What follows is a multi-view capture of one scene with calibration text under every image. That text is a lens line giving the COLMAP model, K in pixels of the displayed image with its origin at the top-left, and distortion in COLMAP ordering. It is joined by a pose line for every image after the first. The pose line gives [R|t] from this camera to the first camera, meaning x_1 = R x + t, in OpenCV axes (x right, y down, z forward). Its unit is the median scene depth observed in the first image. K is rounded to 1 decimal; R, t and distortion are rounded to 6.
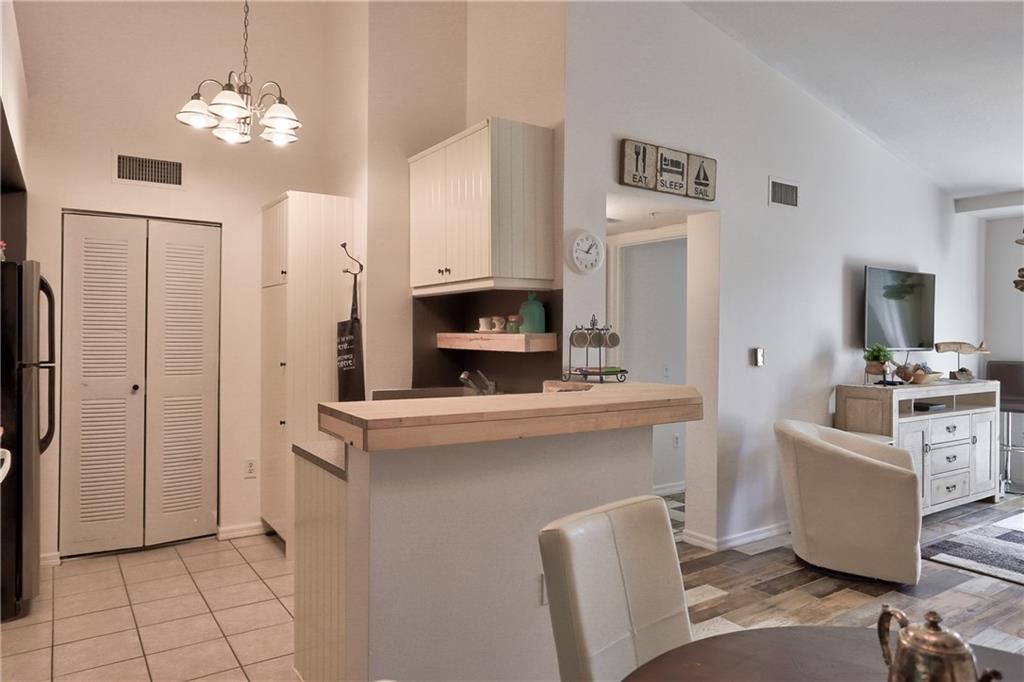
lens RADIAL K [[672.0, 0, 513.3], [0, 672.0, 334.1], [0, 0, 1]] dist [-0.000752, 0.000513]
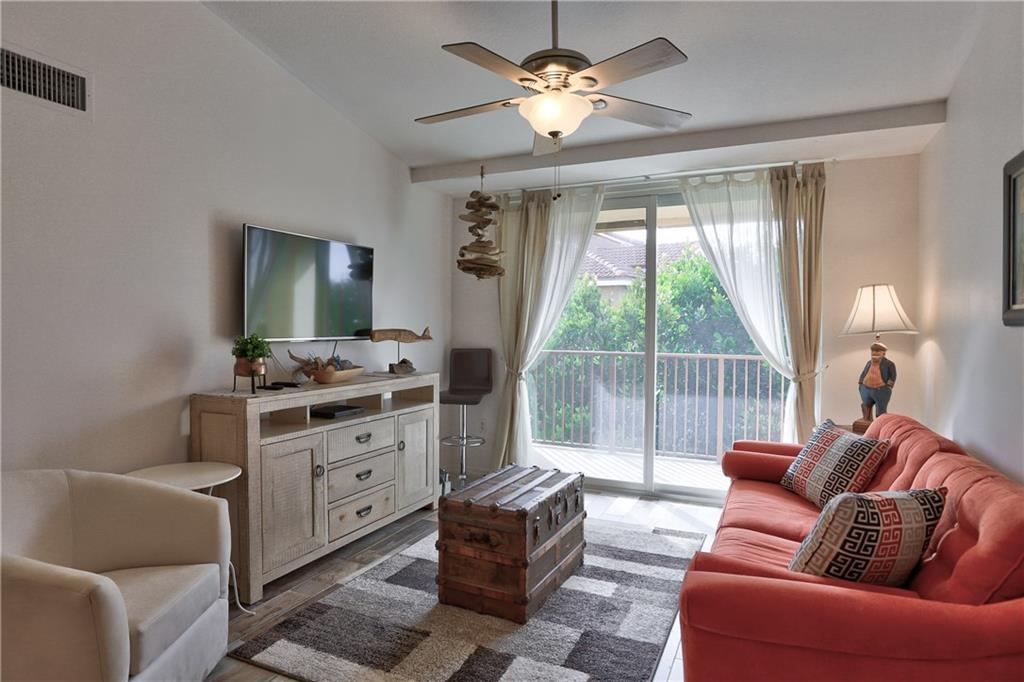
lens RADIAL K [[583.5, 0, 511.4], [0, 583.5, 342.7], [0, 0, 1]] dist [-0.002944, -0.000639]
pose [[0.865304, -0.019627, 0.500863, 0.453866], [0.001341, 0.999320, 0.036843, 0.002274], [-0.501245, -0.031208, 0.864742, 0.313005]]
